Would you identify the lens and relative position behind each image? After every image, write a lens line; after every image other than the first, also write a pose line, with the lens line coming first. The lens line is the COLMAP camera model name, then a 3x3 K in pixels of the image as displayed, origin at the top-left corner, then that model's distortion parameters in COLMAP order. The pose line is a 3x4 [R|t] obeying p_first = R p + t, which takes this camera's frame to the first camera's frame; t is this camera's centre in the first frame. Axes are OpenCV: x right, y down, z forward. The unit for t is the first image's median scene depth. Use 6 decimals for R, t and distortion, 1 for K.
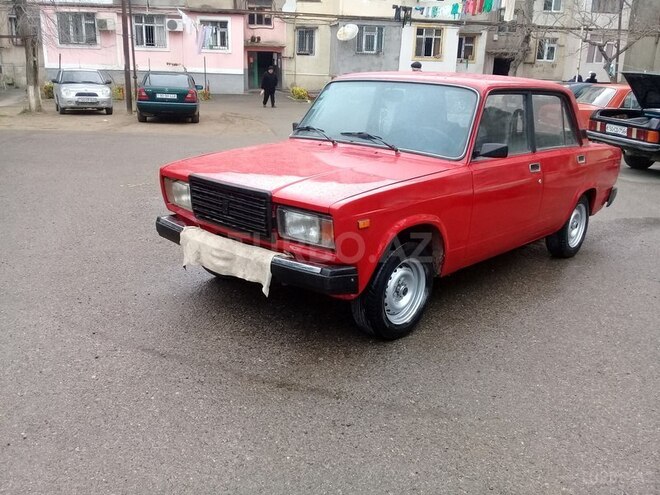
lens RADIAL K [[605.2, 0, 330.0], [0, 605.2, 247.5], [0, 0, 1]] dist [0.062539, -0.162578]
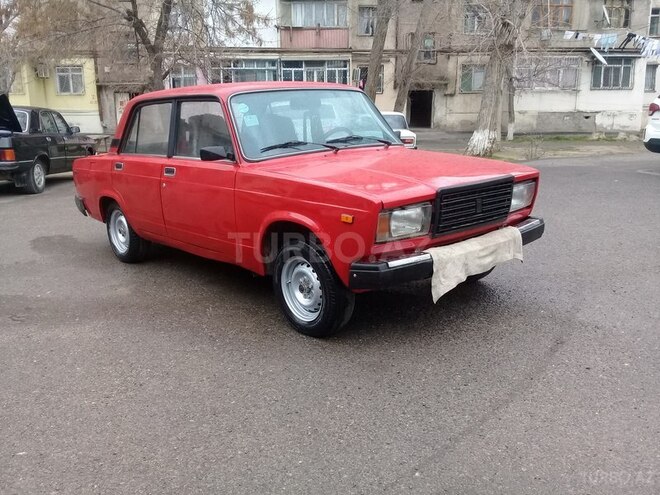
lens RADIAL K [[599.8, 0, 330.0], [0, 599.8, 247.5], [0, 0, 1]] dist [0.049153, -0.002640]
pose [[0.109243, -0.267819, 0.957256, -0.108813], [0.309127, 0.924421, 0.223355, -0.027990], [-0.944726, 0.271513, 0.183777, 0.098731]]
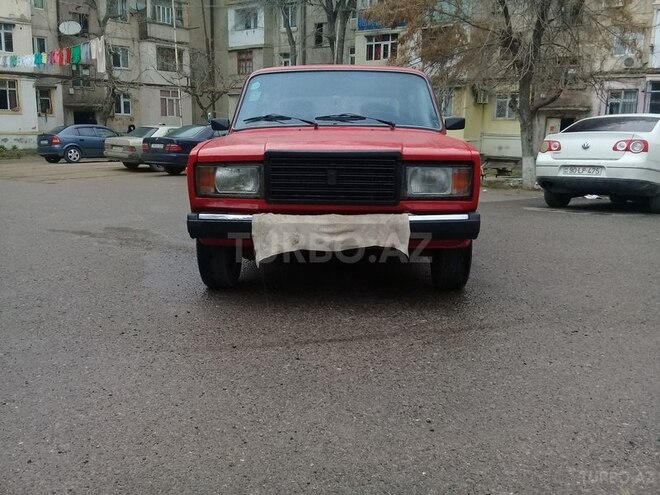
lens RADIAL K [[605.2, 0, 330.0], [0, 605.2, 247.5], [0, 0, 1]] dist [0.062539, -0.162578]
pose [[0.761396, -0.142547, 0.632421, -0.071356], [0.201319, 0.979287, -0.021645, 0.005322], [-0.616236, 0.143799, 0.774322, 0.027831]]
